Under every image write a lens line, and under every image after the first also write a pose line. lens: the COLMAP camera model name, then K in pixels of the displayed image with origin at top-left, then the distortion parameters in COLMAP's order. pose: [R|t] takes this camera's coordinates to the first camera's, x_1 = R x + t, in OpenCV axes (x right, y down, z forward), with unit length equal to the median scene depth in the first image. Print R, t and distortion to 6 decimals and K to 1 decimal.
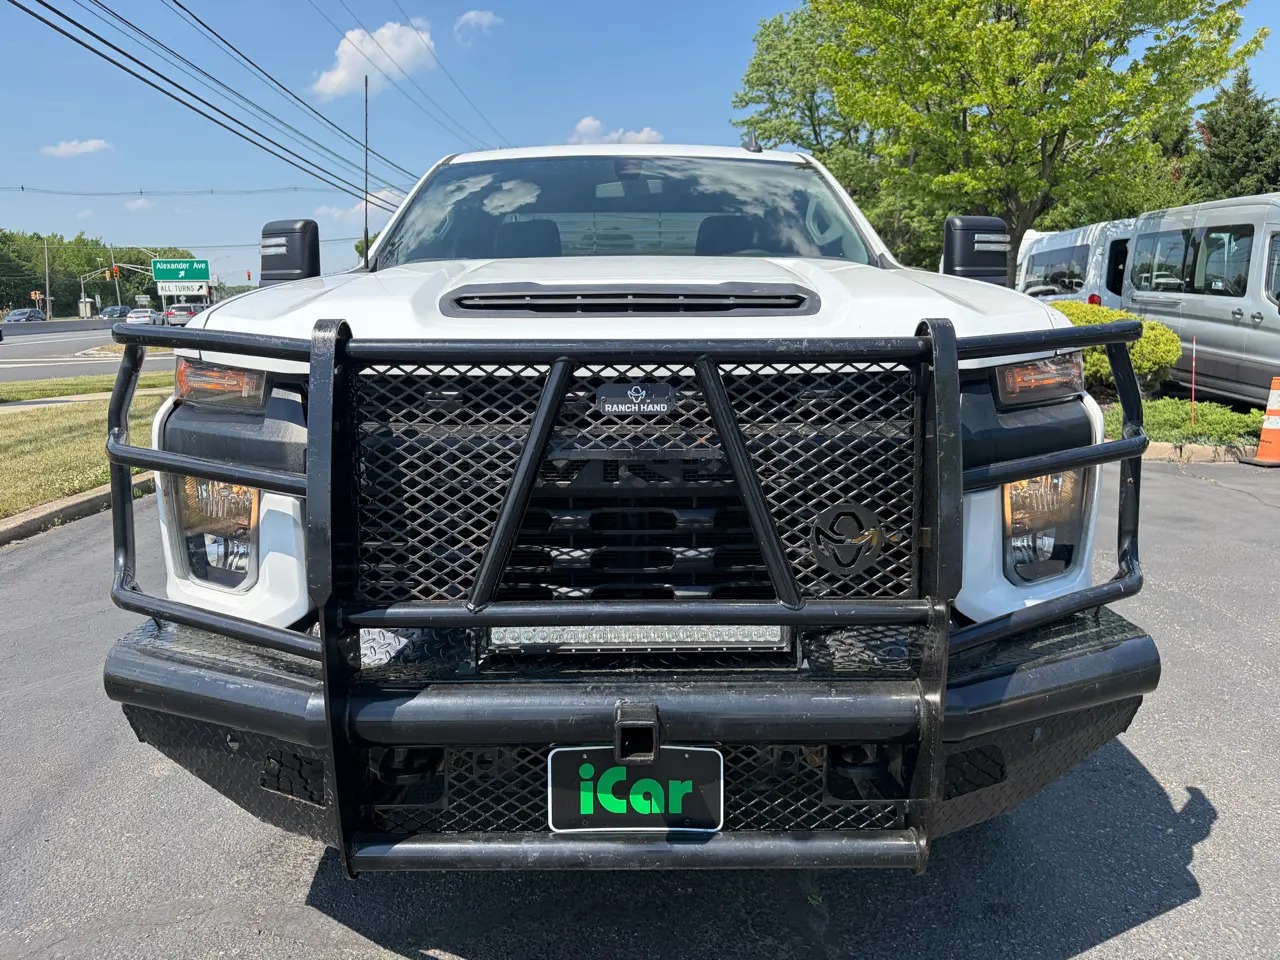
lens RADIAL K [[971.0, 0, 642.0], [0, 971.0, 481.0], [0, 0, 1]] dist [0.047811, -0.059967]
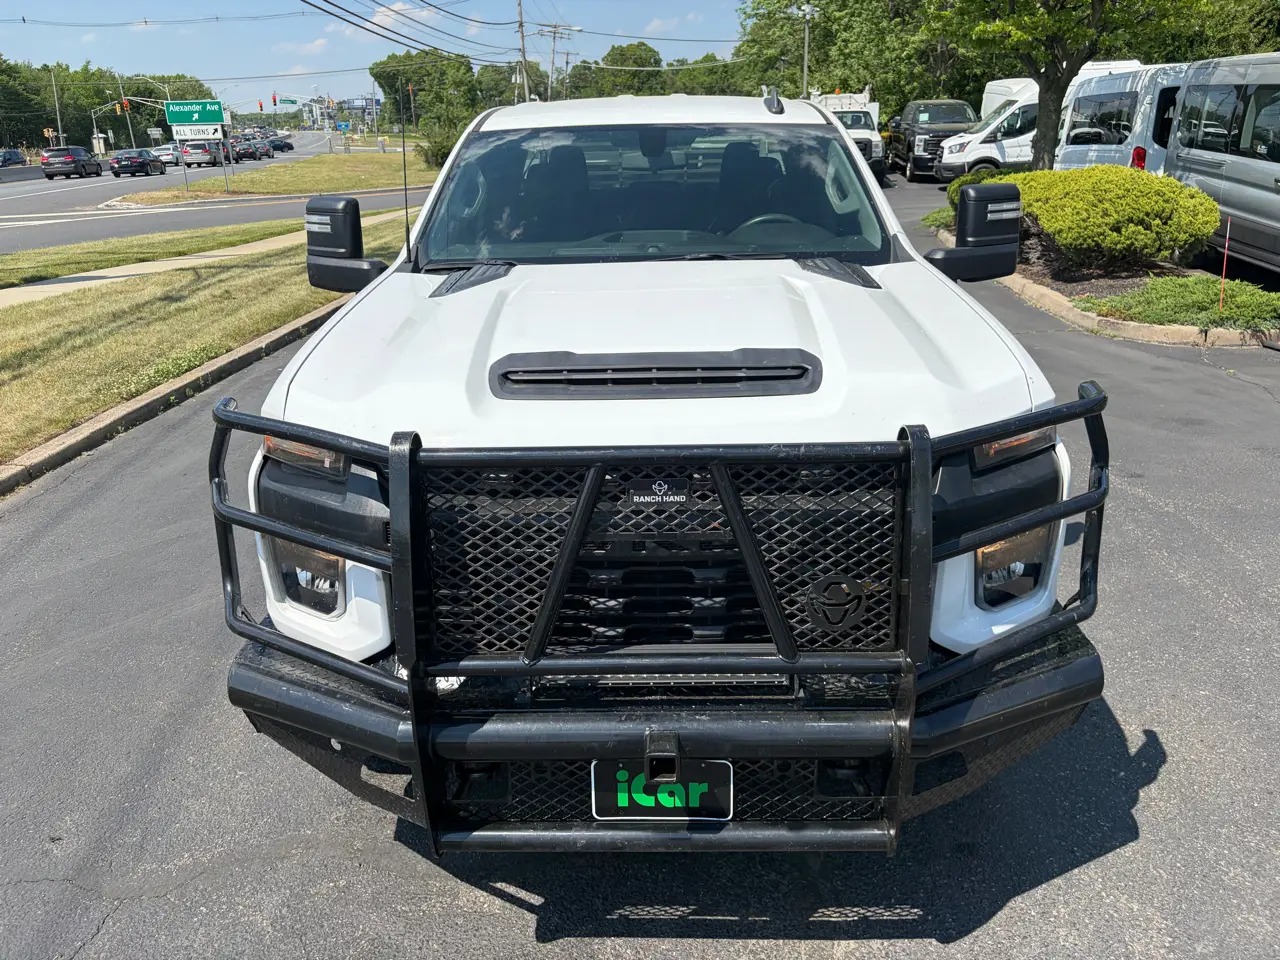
lens RADIAL K [[971.0, 0, 641.9], [0, 971.0, 481.3], [0, 0, 1]] dist [0.047811, -0.059967]
pose [[0.999516, -0.005786, -0.030576, 0.006676], [0.010820, 0.985871, 0.167157, -0.230762], [0.029177, -0.167407, 0.985456, -0.131548]]
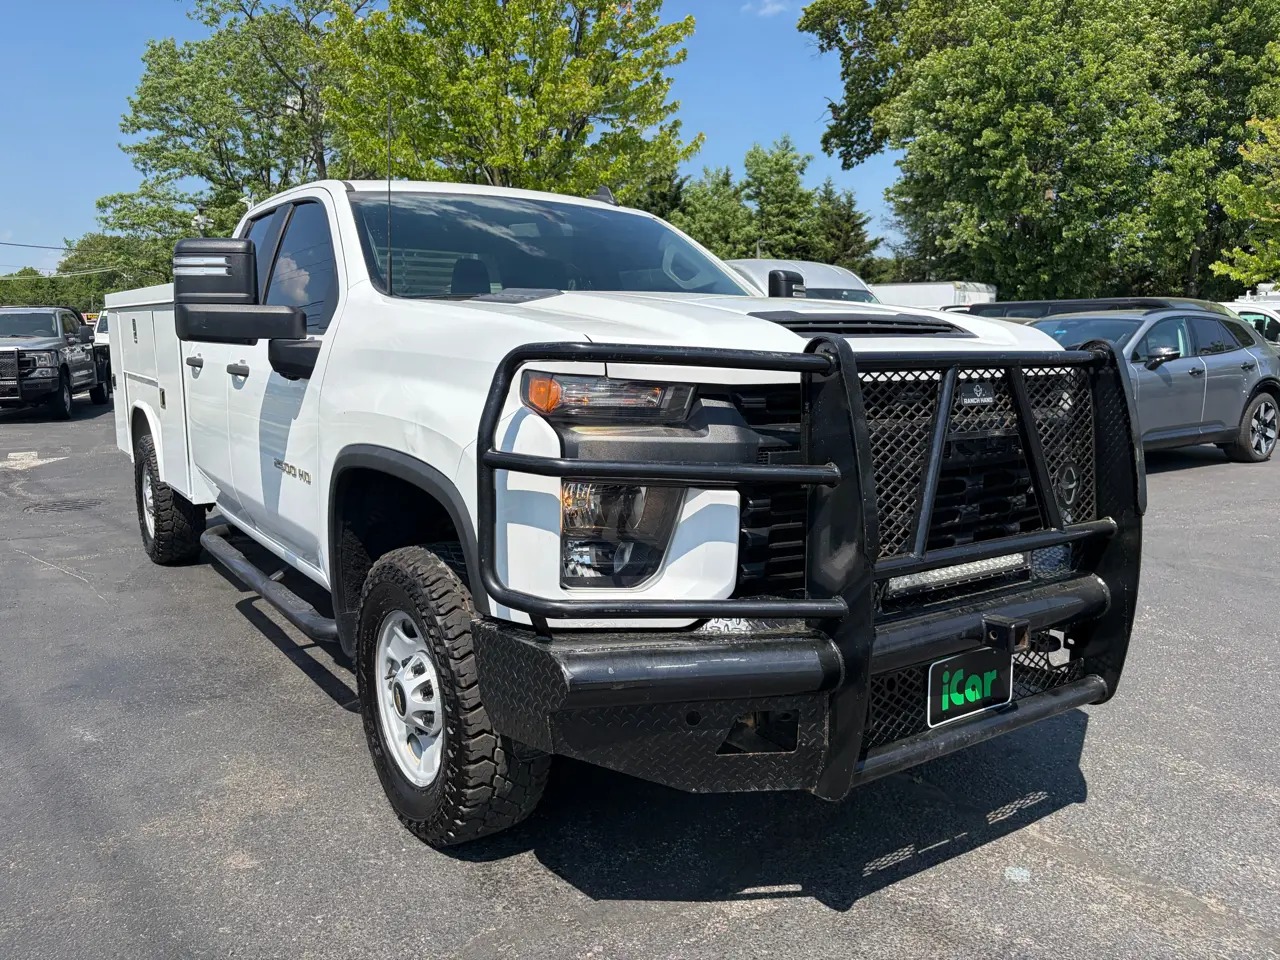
lens RADIAL K [[971.0, 0, 642.5], [0, 971.0, 486.0], [0, 0, 1]] dist [0.047811, -0.059967]
pose [[0.827338, -0.076709, 0.556441, -0.925292], [0.098525, 0.995091, -0.009312, 0.009133], [-0.552996, 0.062527, 0.830835, 0.090494]]
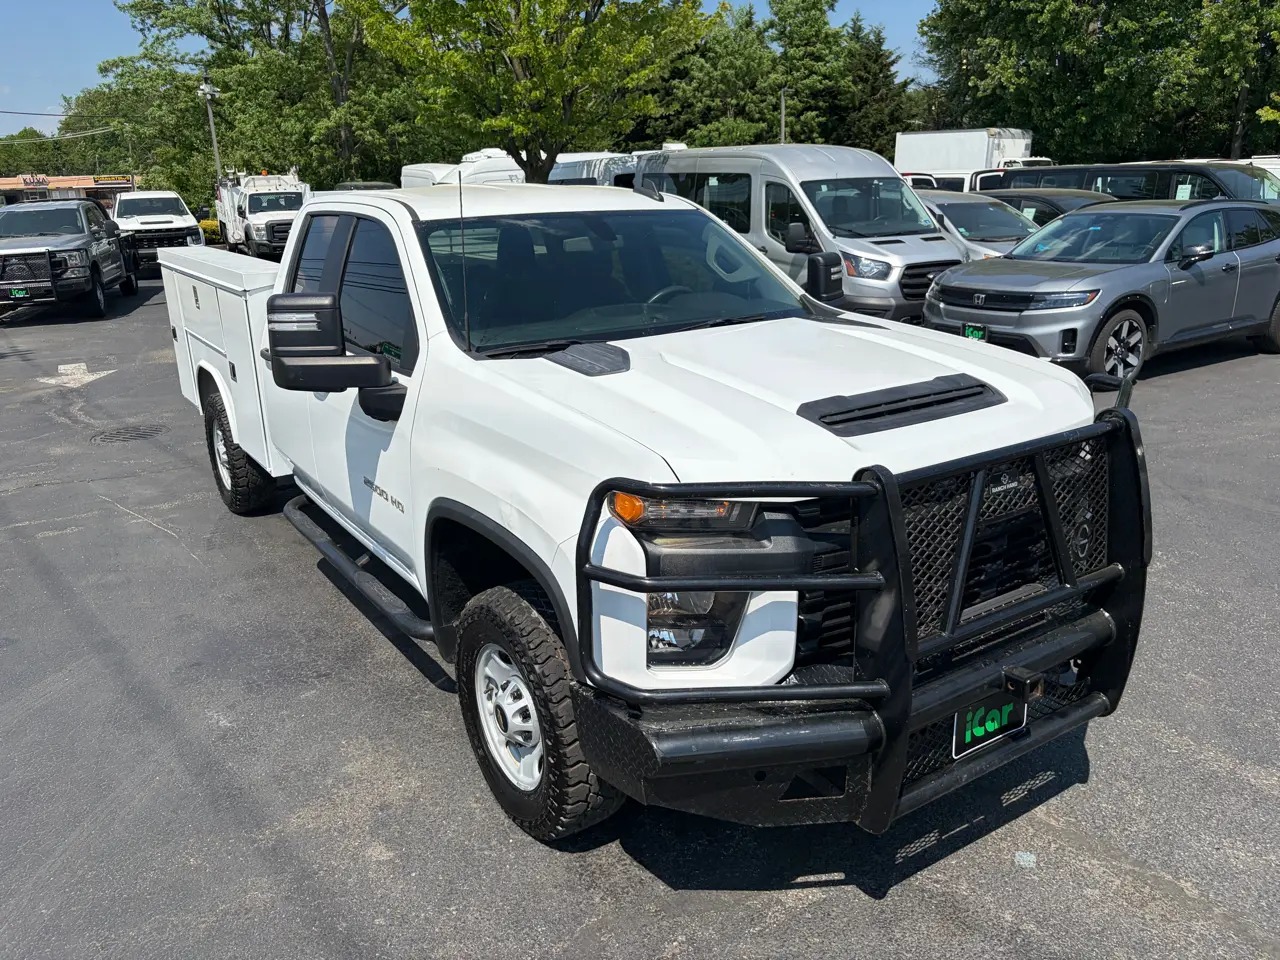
lens RADIAL K [[971.0, 0, 641.8], [0, 971.0, 484.2], [0, 0, 1]] dist [0.047811, -0.059967]
pose [[0.837288, -0.175017, 0.517993, -1.031541], [0.121021, 0.983209, 0.136583, -0.287792], [-0.533200, -0.051672, 0.844410, -0.020339]]
